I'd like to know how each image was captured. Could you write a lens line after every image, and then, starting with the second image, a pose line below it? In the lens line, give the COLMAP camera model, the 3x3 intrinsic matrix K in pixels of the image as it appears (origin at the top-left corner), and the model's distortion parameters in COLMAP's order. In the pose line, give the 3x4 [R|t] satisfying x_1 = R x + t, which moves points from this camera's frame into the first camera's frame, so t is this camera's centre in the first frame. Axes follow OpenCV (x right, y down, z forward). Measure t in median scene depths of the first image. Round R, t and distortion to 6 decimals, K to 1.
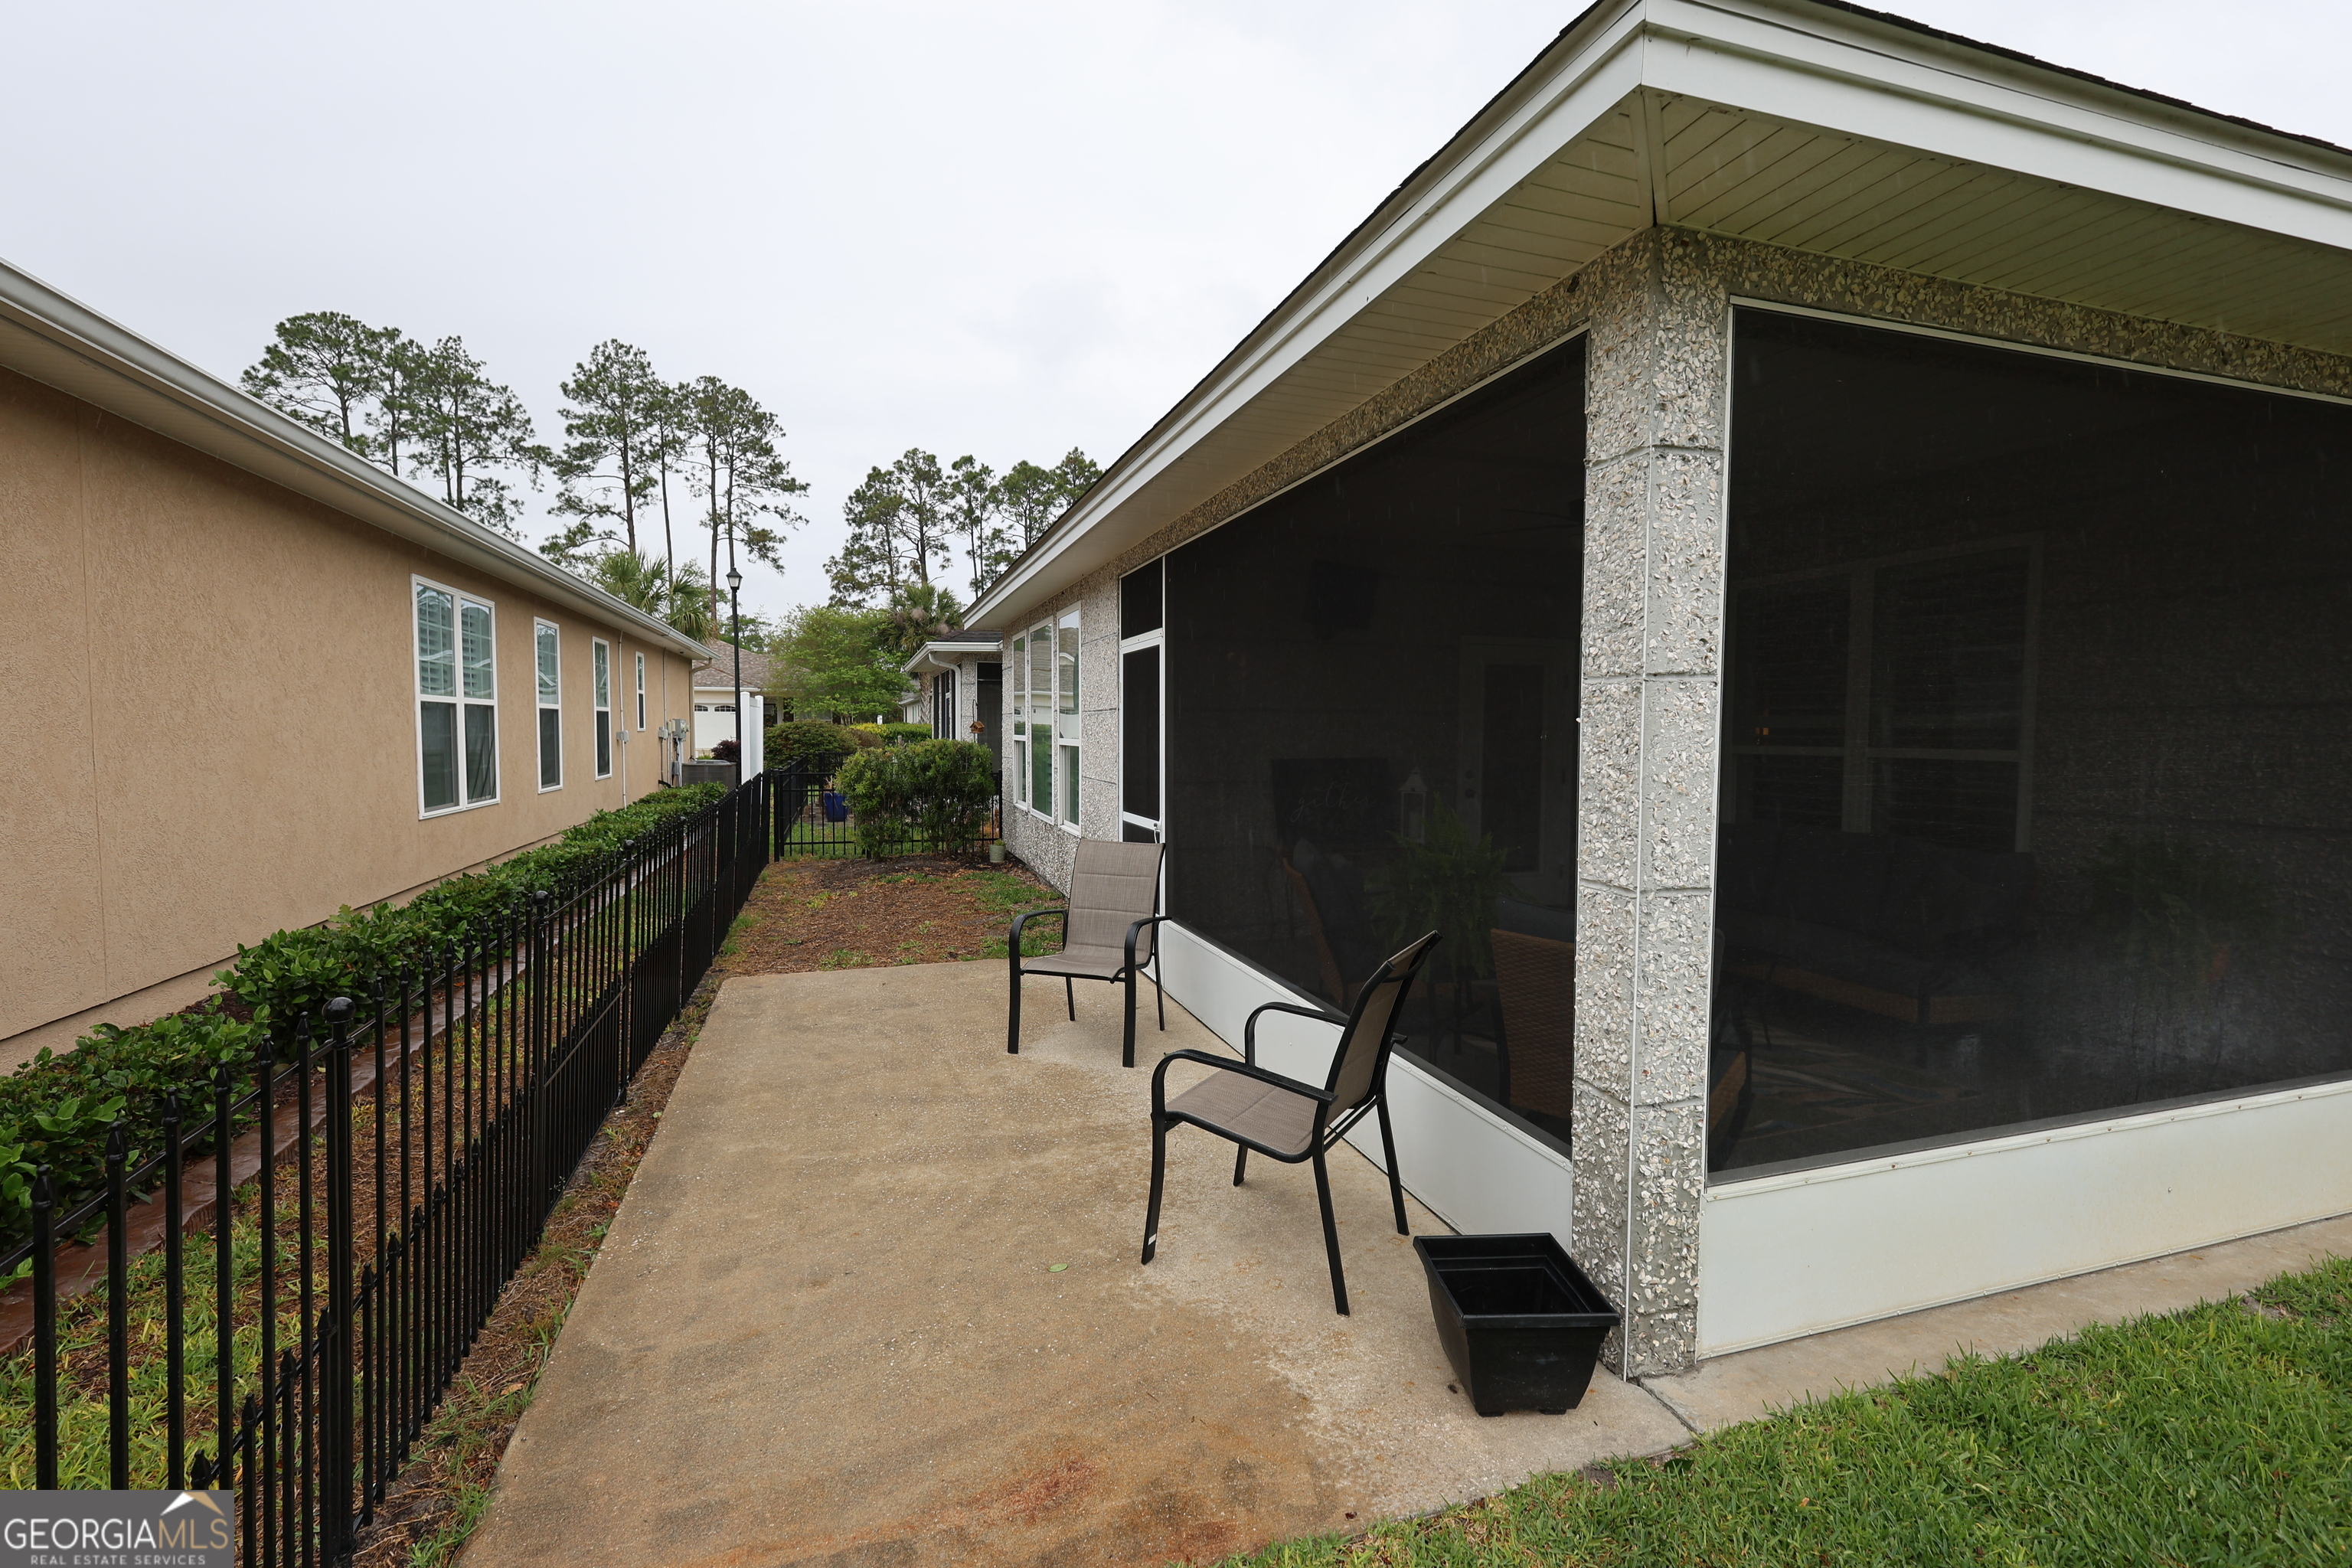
lens RADIAL K [[1019.1, 0, 1174.3], [0, 1019.1, 781.7], [0, 0, 1]] dist [0.005451, -0.001212]
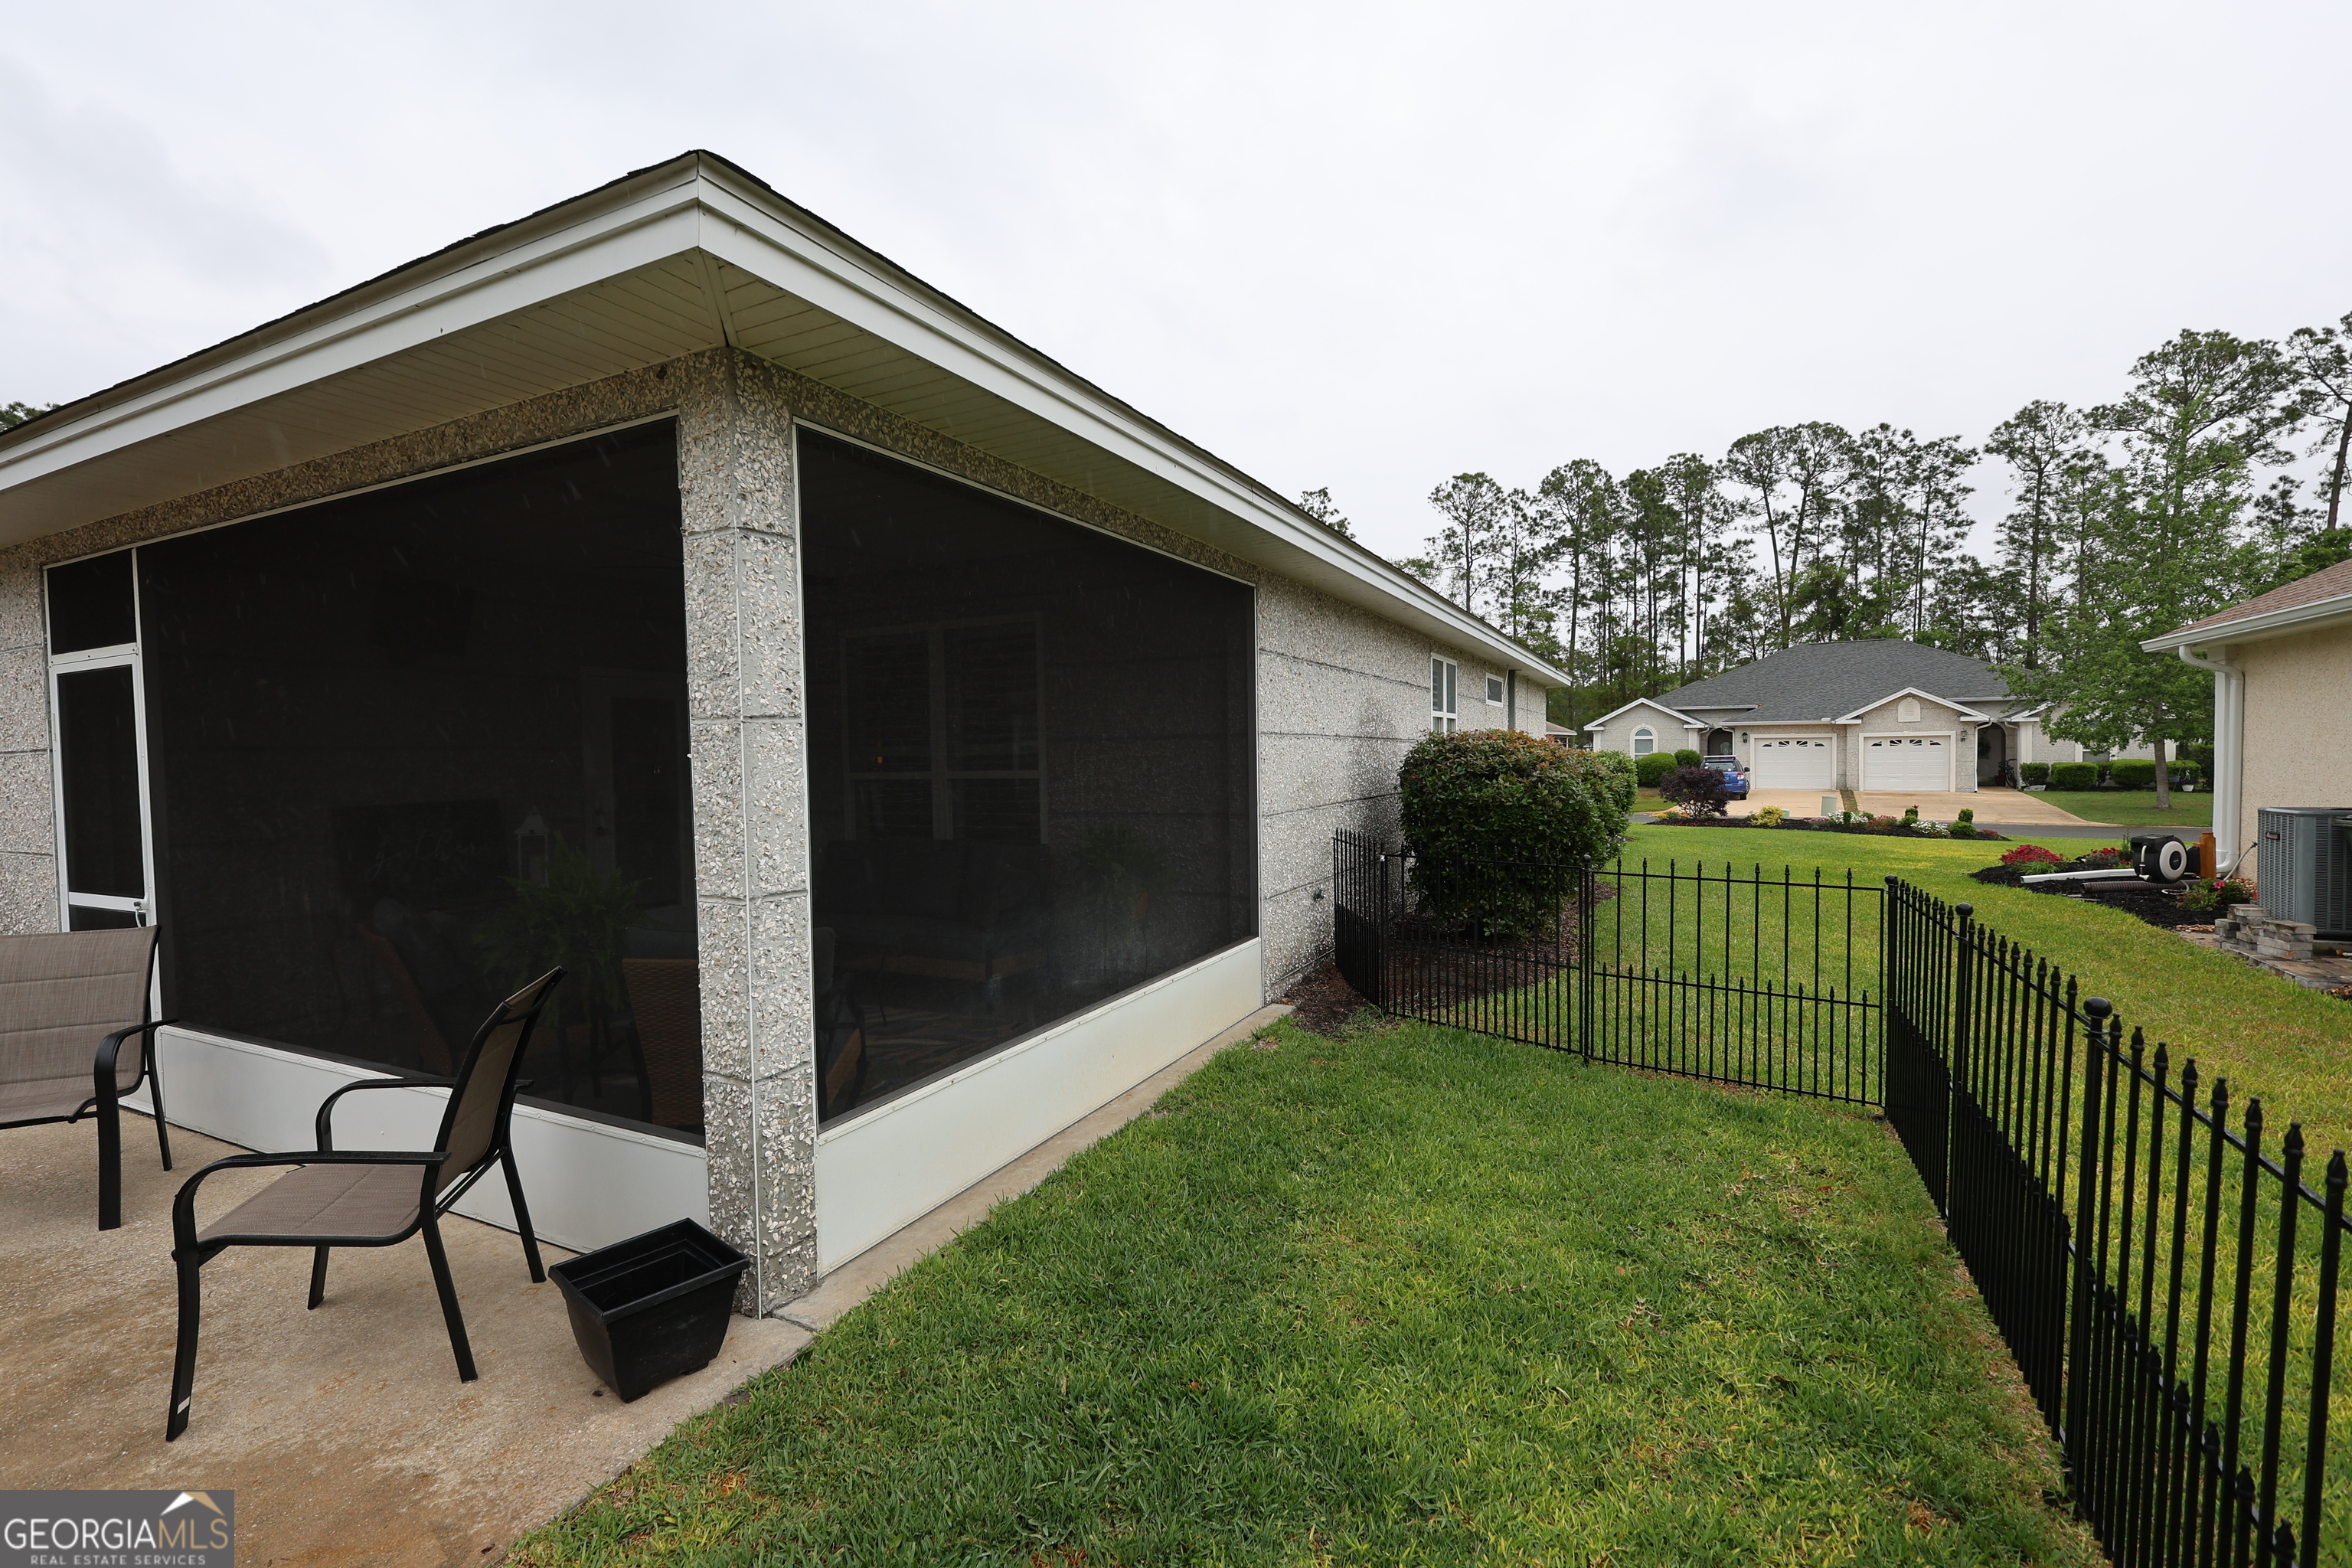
lens RADIAL K [[1019.1, 0, 1174.3], [0, 1019.1, 781.7], [0, 0, 1]] dist [0.005451, -0.001212]
pose [[0.703524, -0.038140, 0.709647, -0.031277], [0.060227, 0.998166, -0.006062, 0.007664], [-0.708114, 0.047005, 0.704531, -0.184387]]
